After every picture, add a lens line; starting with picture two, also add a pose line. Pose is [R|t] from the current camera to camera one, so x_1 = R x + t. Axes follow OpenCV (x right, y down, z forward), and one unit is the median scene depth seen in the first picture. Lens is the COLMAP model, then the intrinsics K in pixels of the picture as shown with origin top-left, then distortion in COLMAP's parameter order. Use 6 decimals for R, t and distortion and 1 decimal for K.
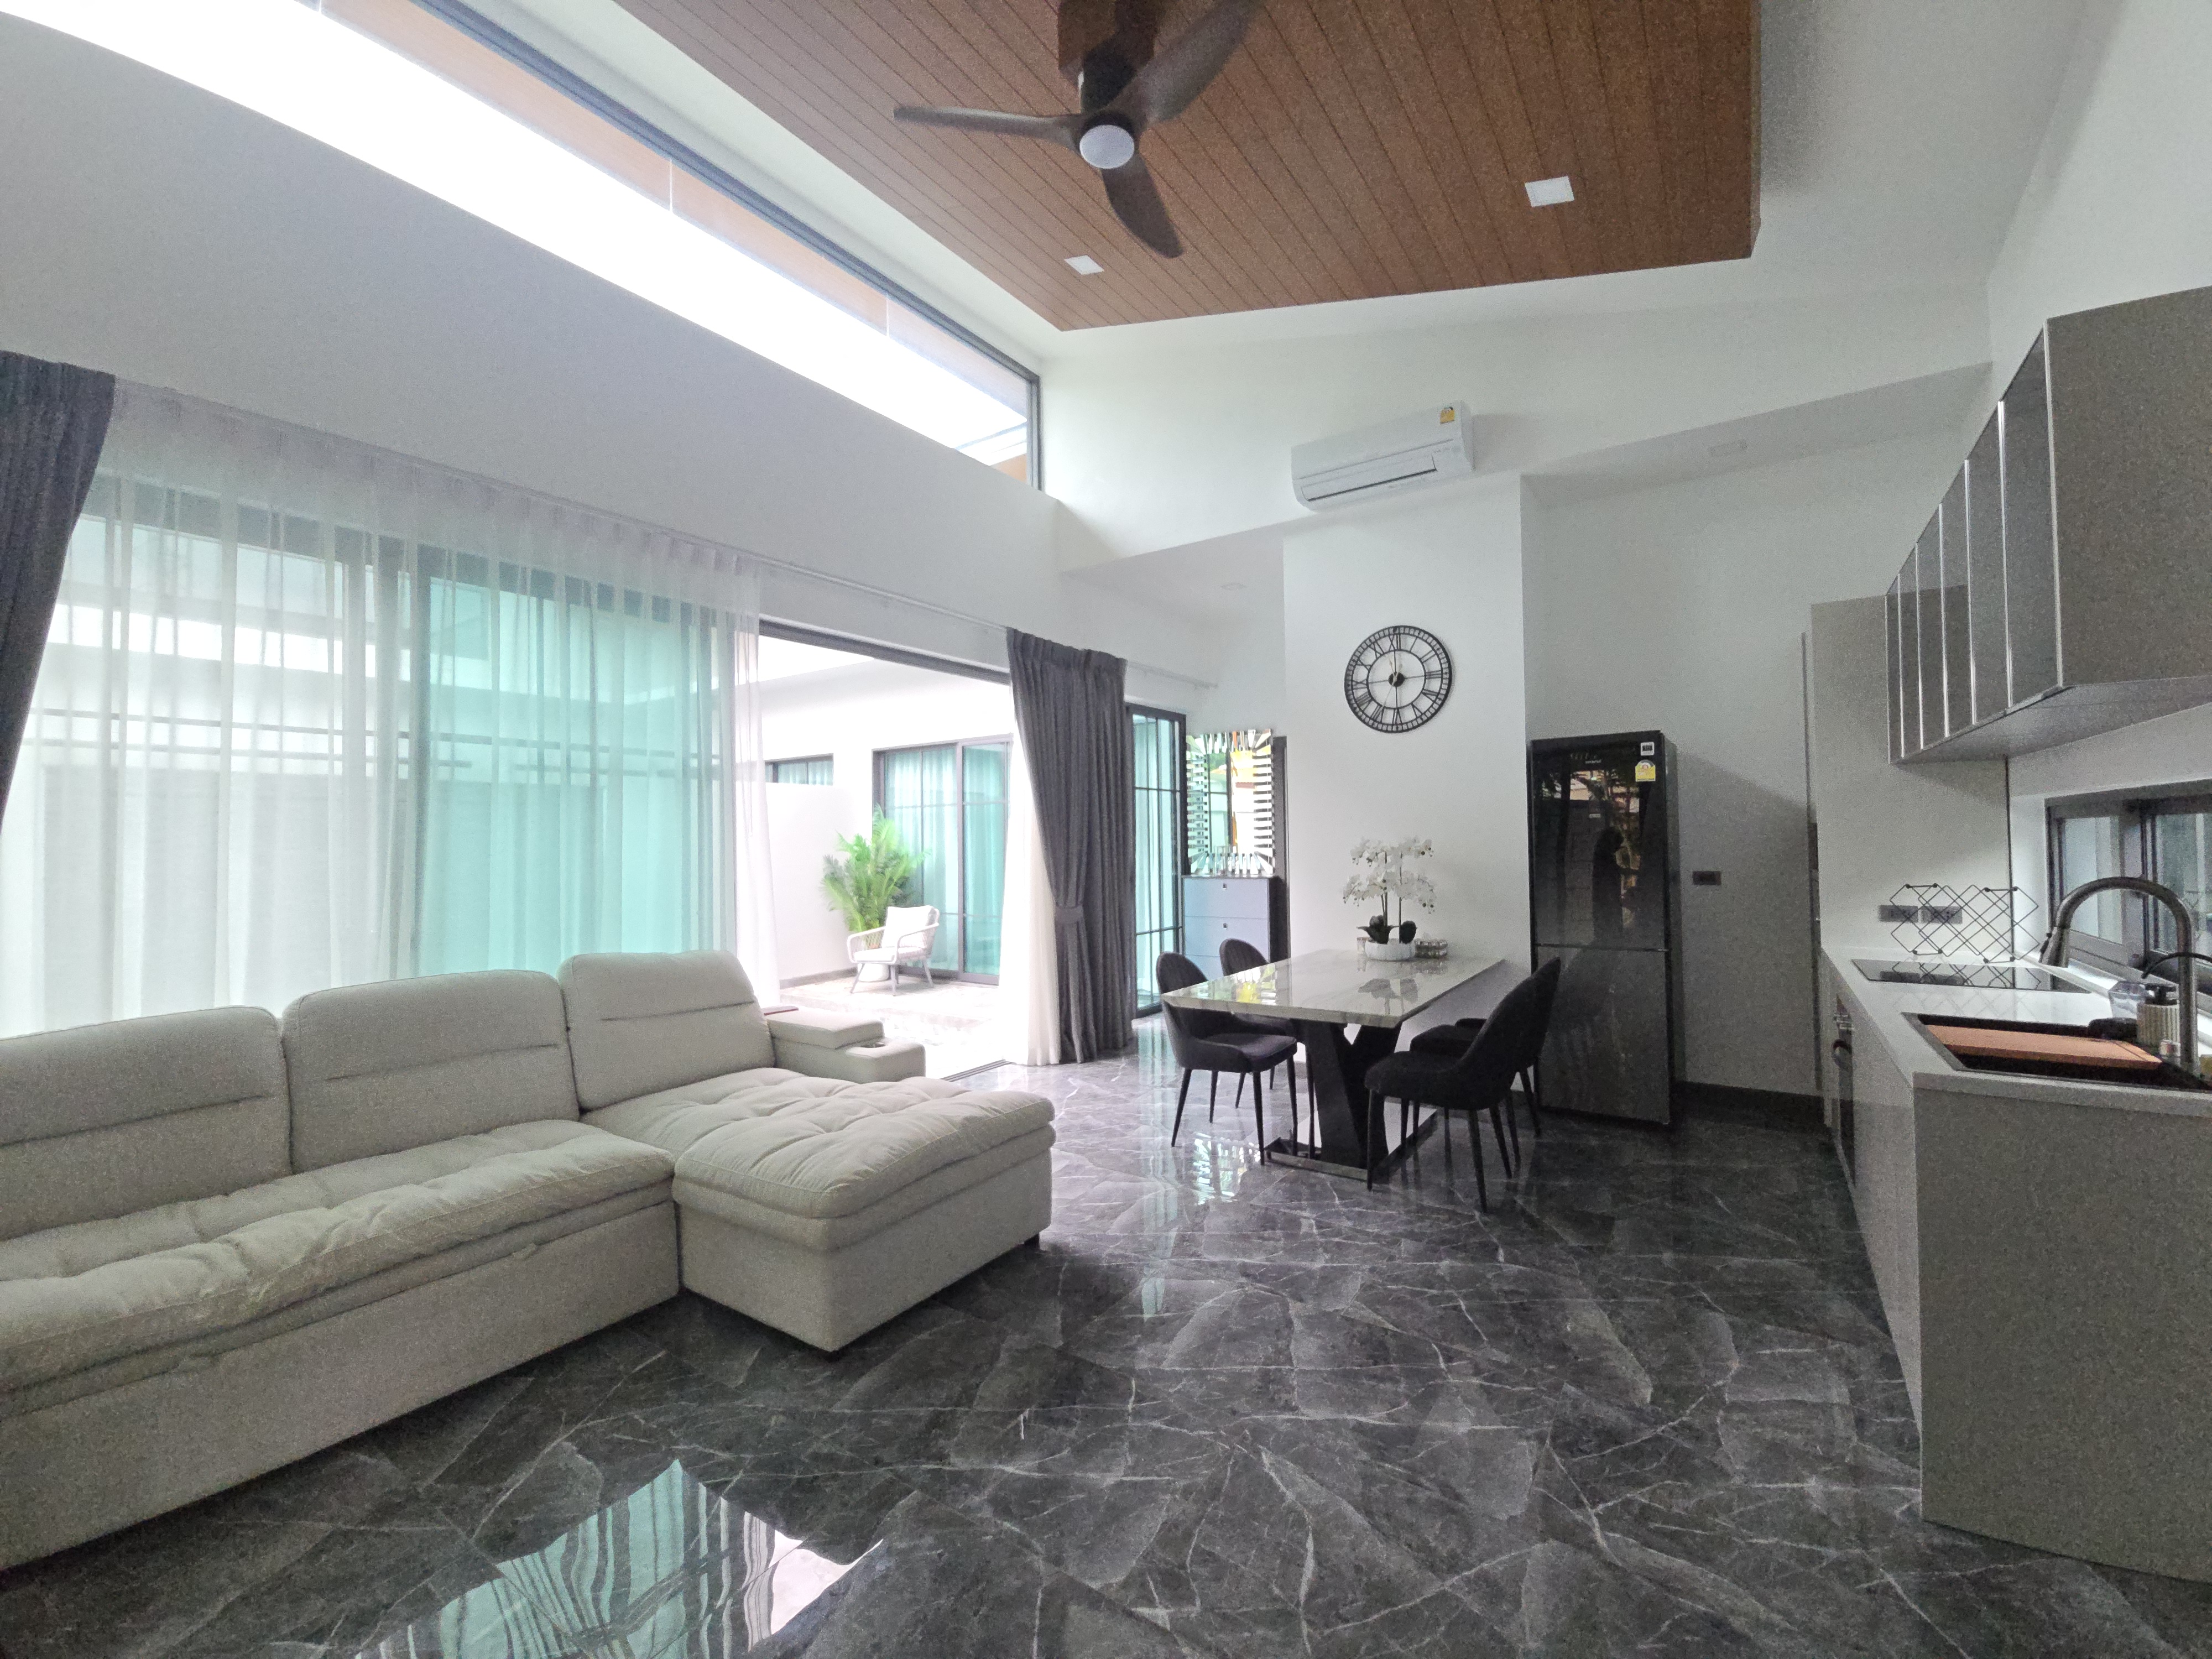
lens RADIAL K [[890.9, 0, 1120.3], [0, 890.9, 819.4], [0, 0, 1]] dist [0.000770, -0.000955]
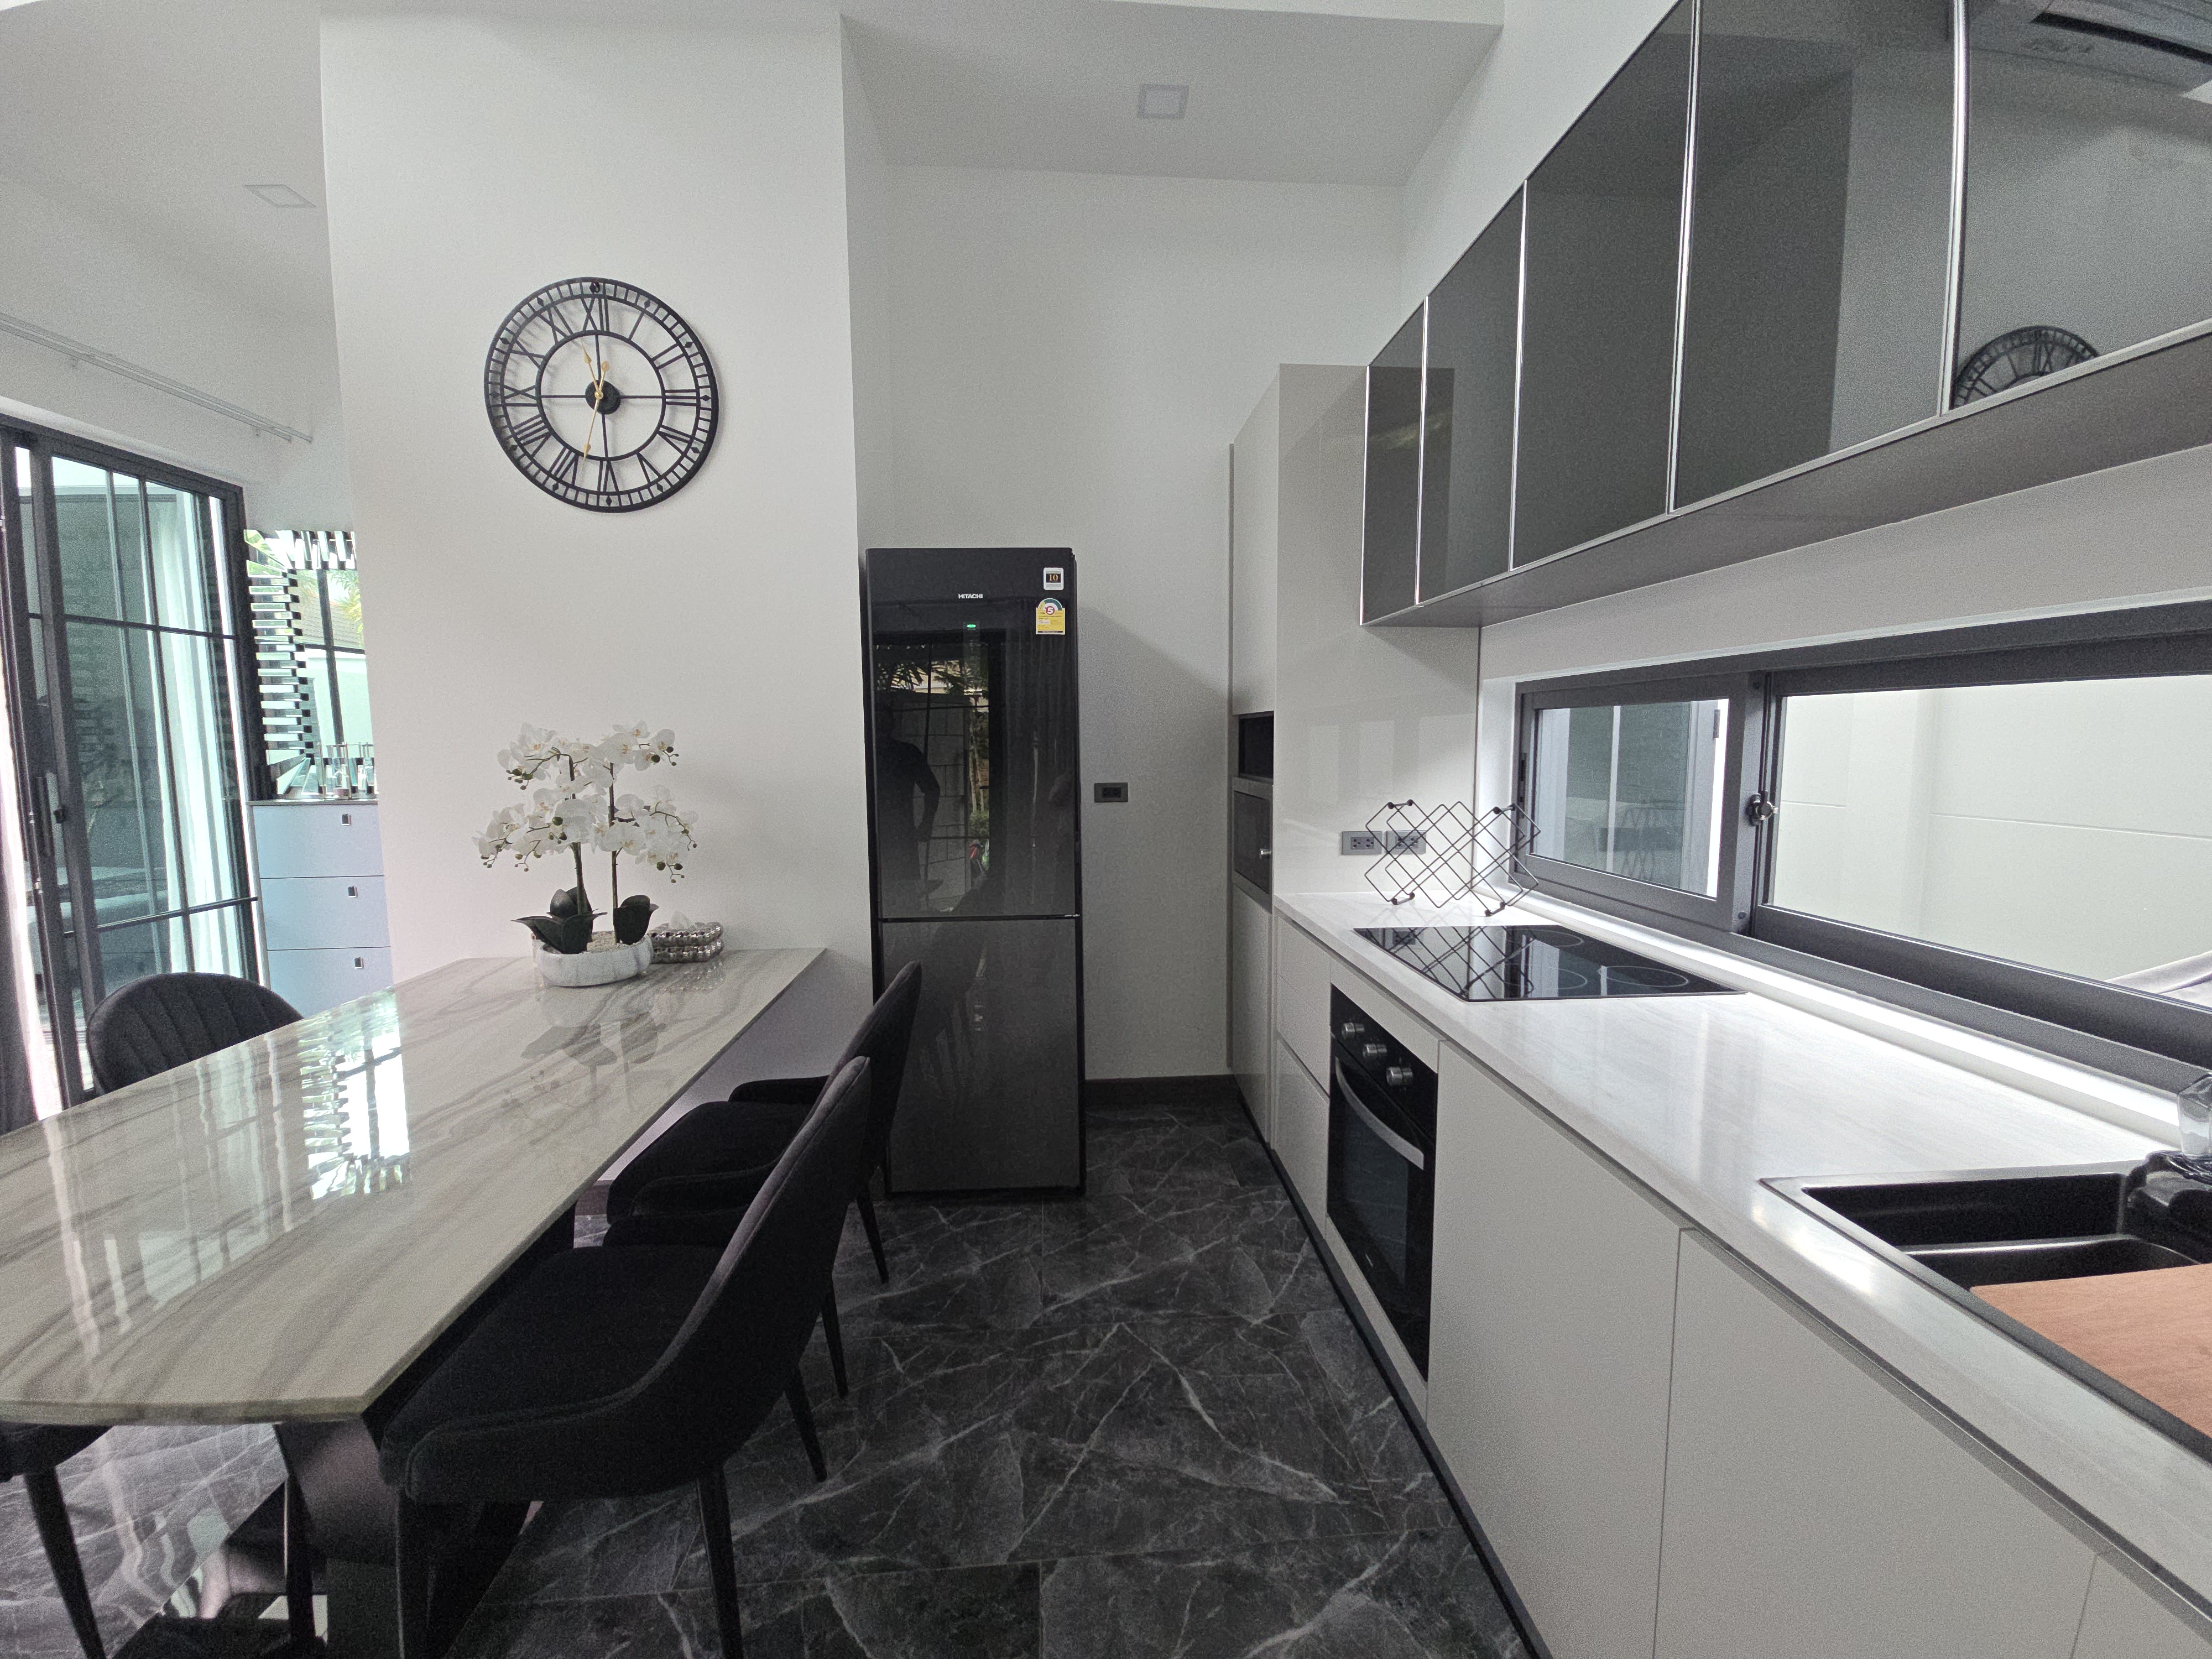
lens RADIAL K [[890.9, 0, 1118.7], [0, 890.9, 825.4], [0, 0, 1]] dist [0.000770, -0.000955]
pose [[0.773260, -0.054770, 0.631720, 0.216891], [-0.020280, 0.993617, 0.110970, 0.014401], [-0.633765, -0.098620, 0.767213, 0.447978]]
